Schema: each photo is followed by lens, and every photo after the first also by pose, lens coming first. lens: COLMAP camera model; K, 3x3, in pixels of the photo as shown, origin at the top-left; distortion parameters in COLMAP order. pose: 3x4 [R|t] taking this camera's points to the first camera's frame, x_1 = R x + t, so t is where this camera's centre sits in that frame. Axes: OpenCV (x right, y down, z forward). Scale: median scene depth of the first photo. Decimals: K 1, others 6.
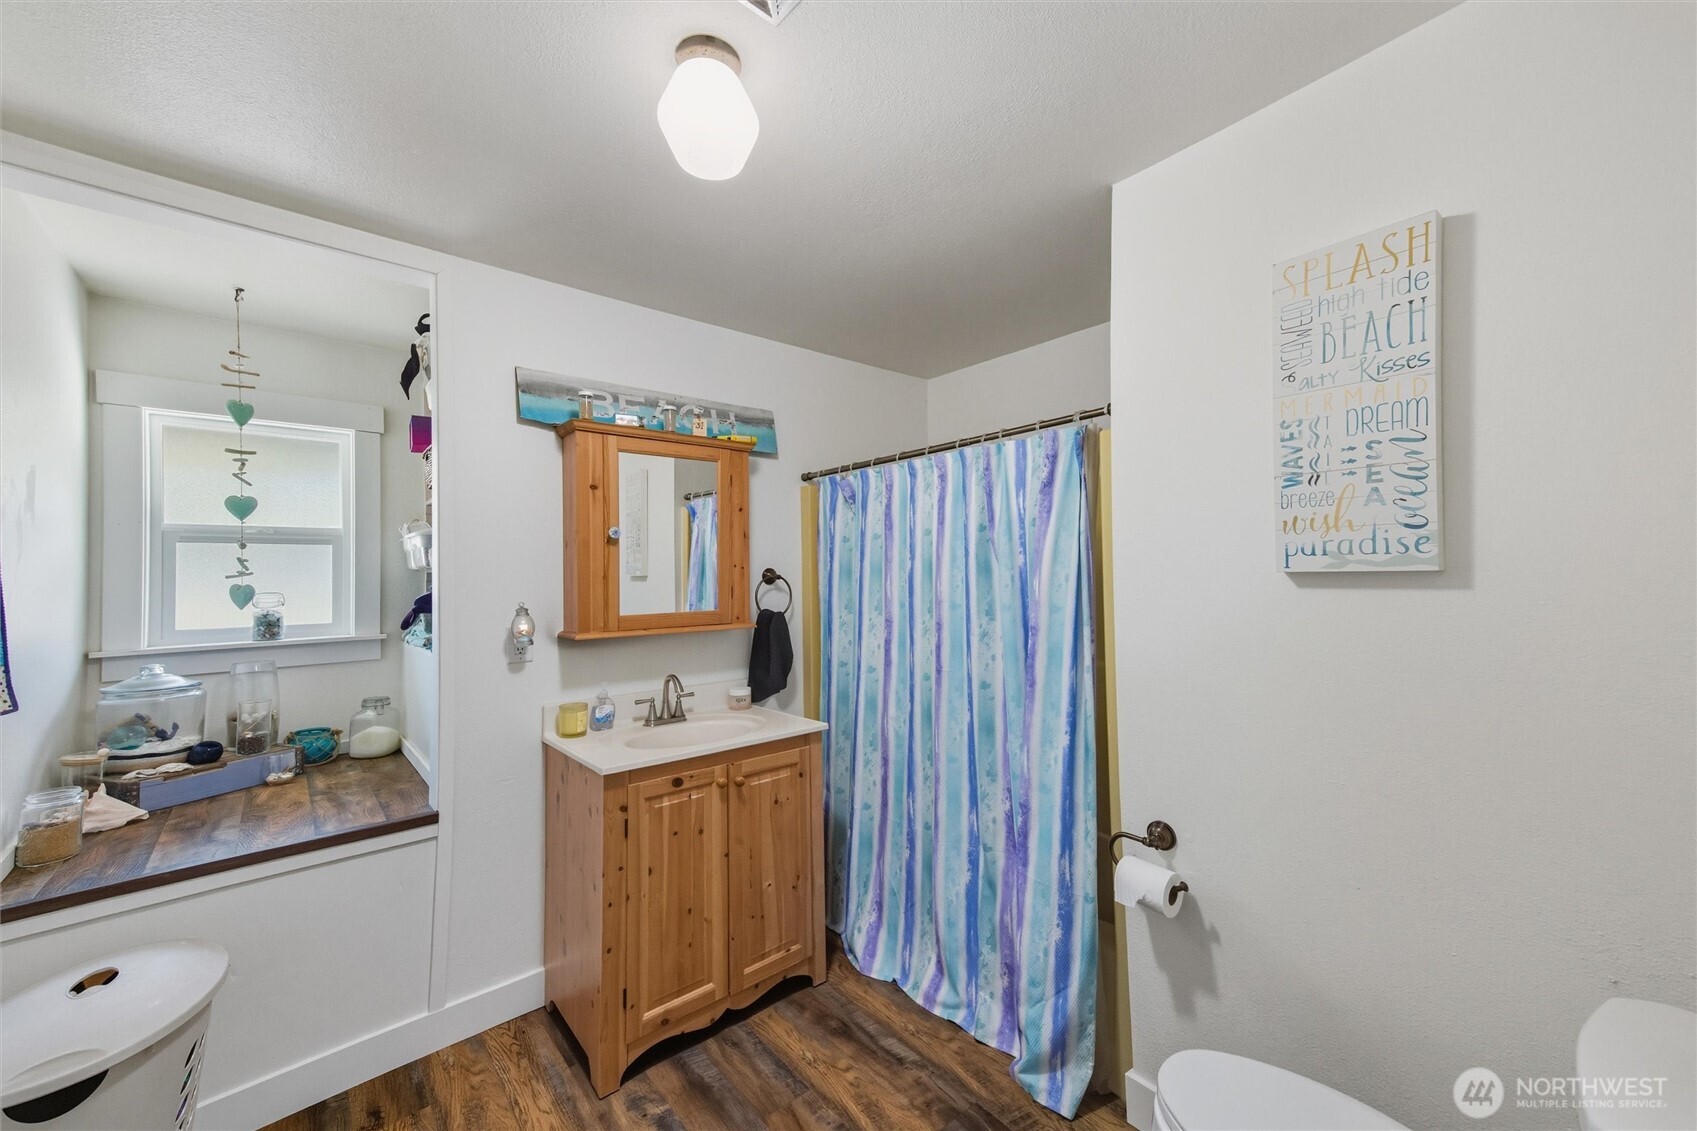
lens RADIAL K [[687.9, 0, 853.1], [0, 687.9, 565.5], [0, 0, 1]] dist [0.045205, 0.000234]
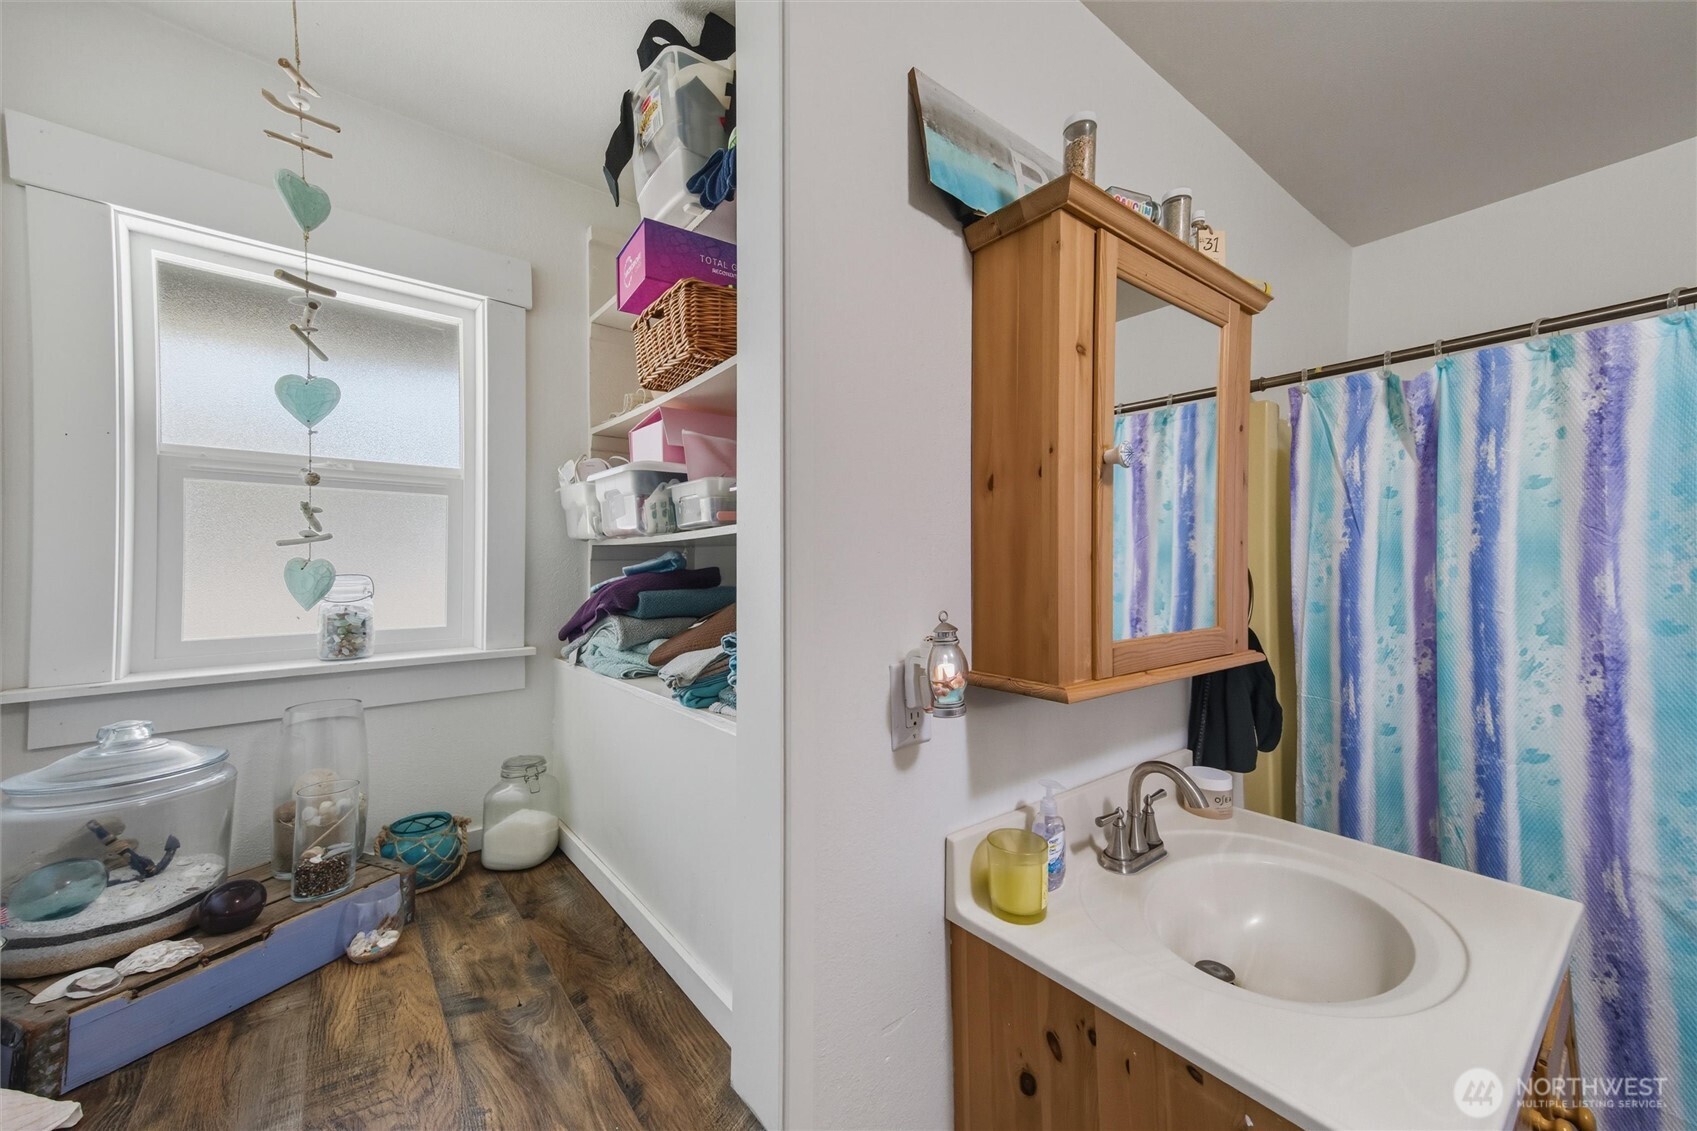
lens RADIAL K [[677.2, 0, 855.0], [0, 677.2, 565.1], [0, 0, 1]] dist [0.052299, 0.000608]
pose [[0.999525, 0.017885, -0.025086, -0.461311], [-0.017574, 0.999767, 0.012571, 0.018390], [0.025305, -0.012124, 0.999606, 0.516632]]
